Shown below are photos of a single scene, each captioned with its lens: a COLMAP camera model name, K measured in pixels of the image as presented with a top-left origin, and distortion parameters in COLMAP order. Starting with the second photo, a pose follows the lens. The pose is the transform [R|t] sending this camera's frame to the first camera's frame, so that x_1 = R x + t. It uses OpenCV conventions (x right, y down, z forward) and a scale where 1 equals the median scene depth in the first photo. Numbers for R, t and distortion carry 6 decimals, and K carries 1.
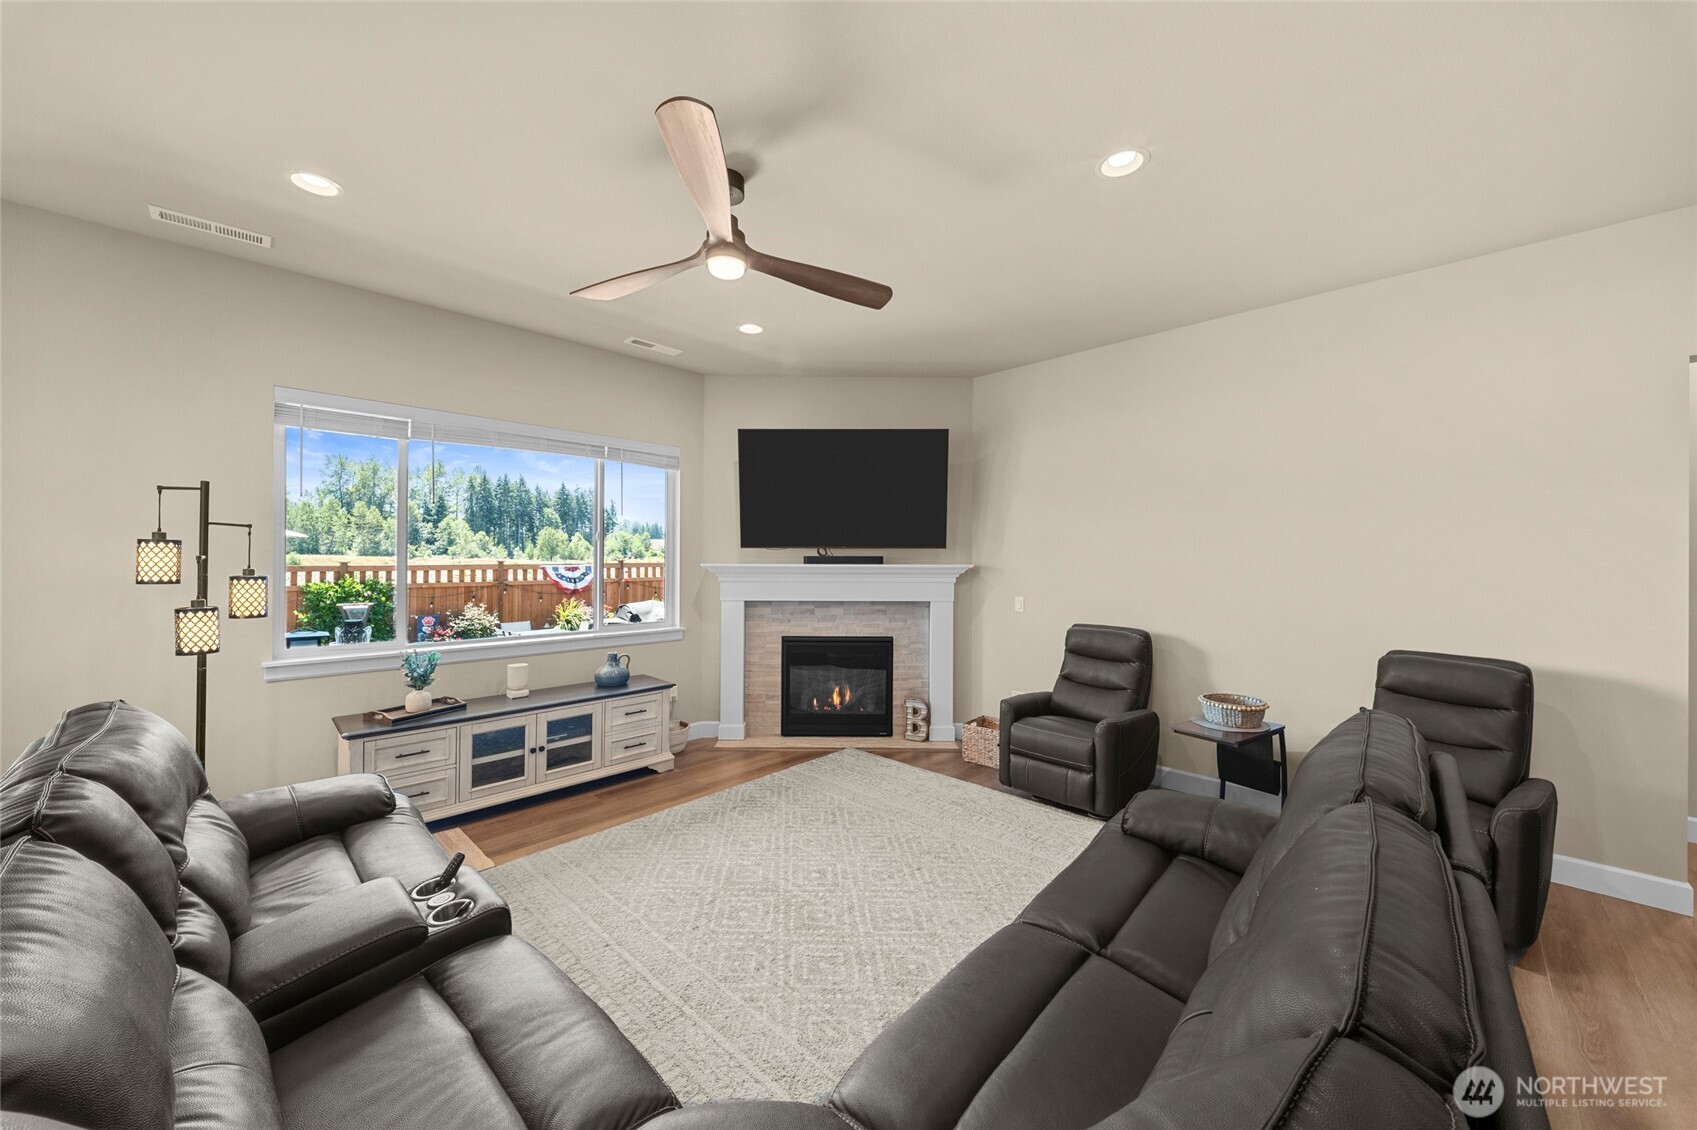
lens RADIAL K [[617.2, 0, 842.2], [0, 617.2, 558.9], [0, 0, 1]] dist [0.002175, -0.000042]
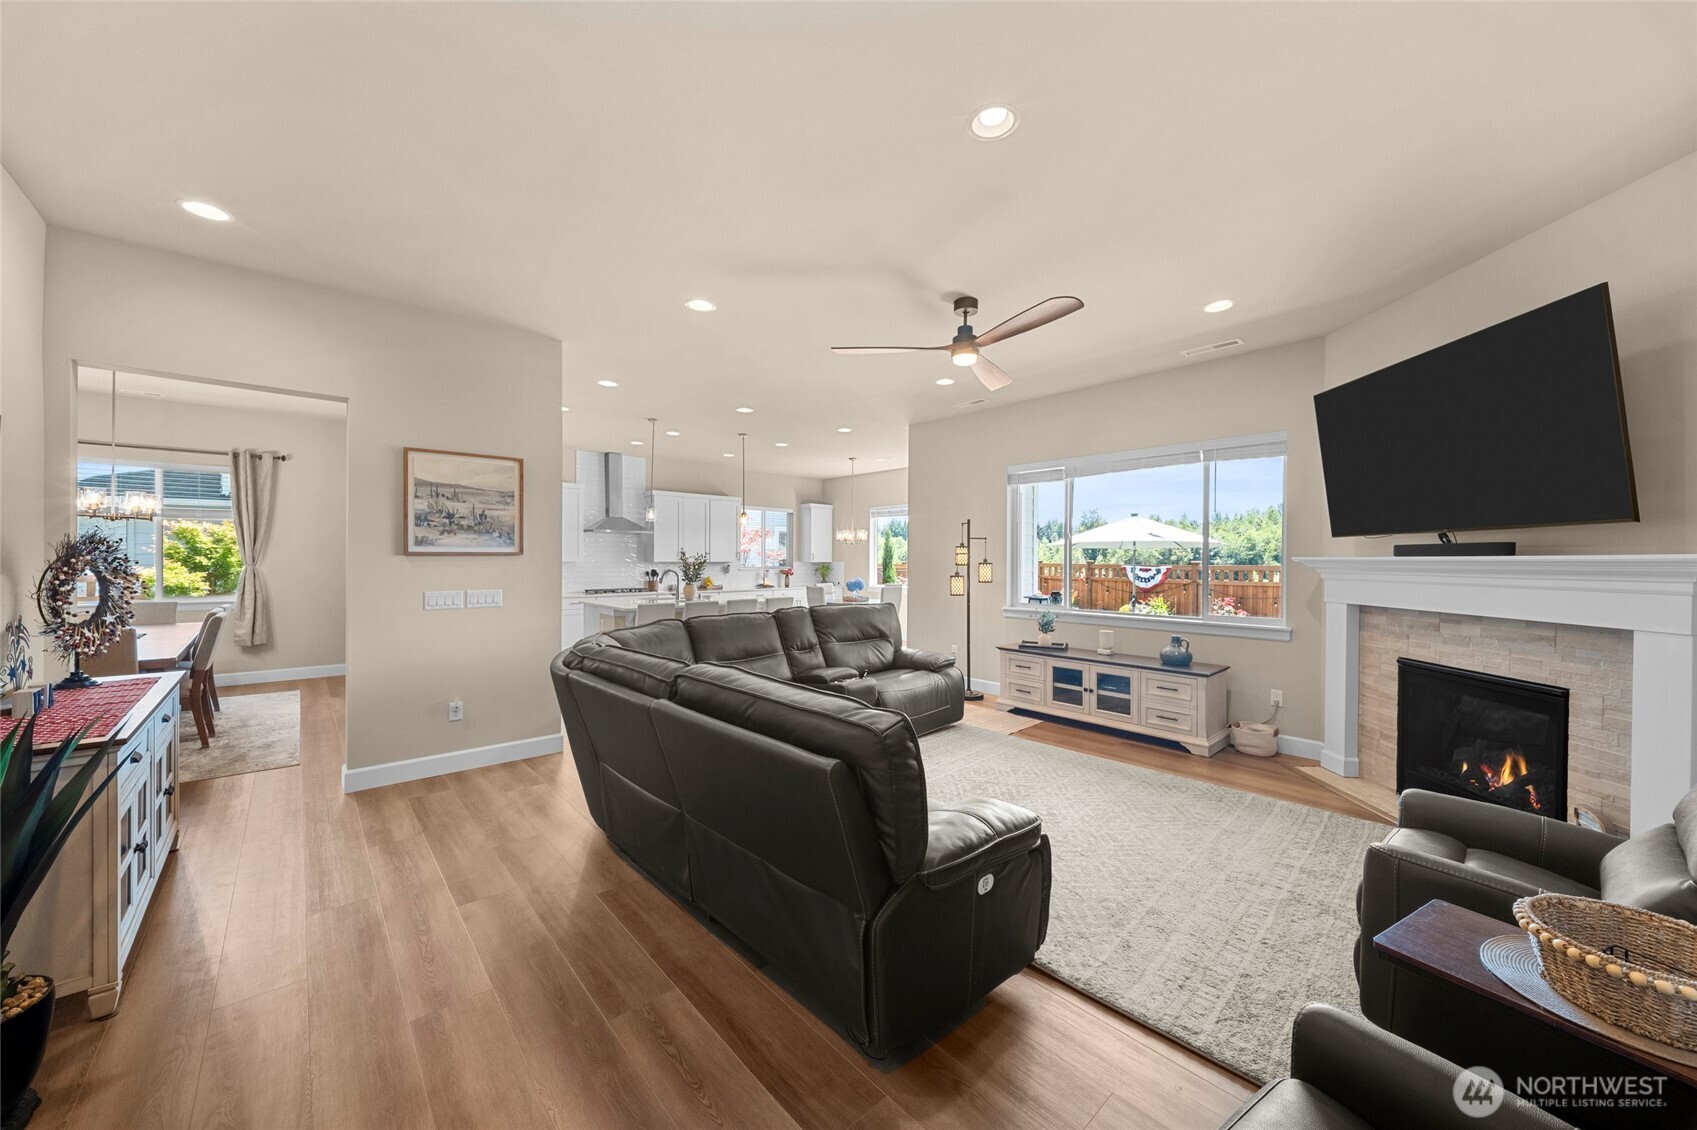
lens RADIAL K [[617.2, 0, 840.0], [0, 617.2, 563.4], [0, 0, 1]] dist [0.002175, -0.000042]
pose [[-0.082447, 0.000581, -0.996595, 0.739218], [-0.006557, 0.999978, 0.001126, 0.020745], [0.996574, 0.006628, -0.082442, 0.440948]]
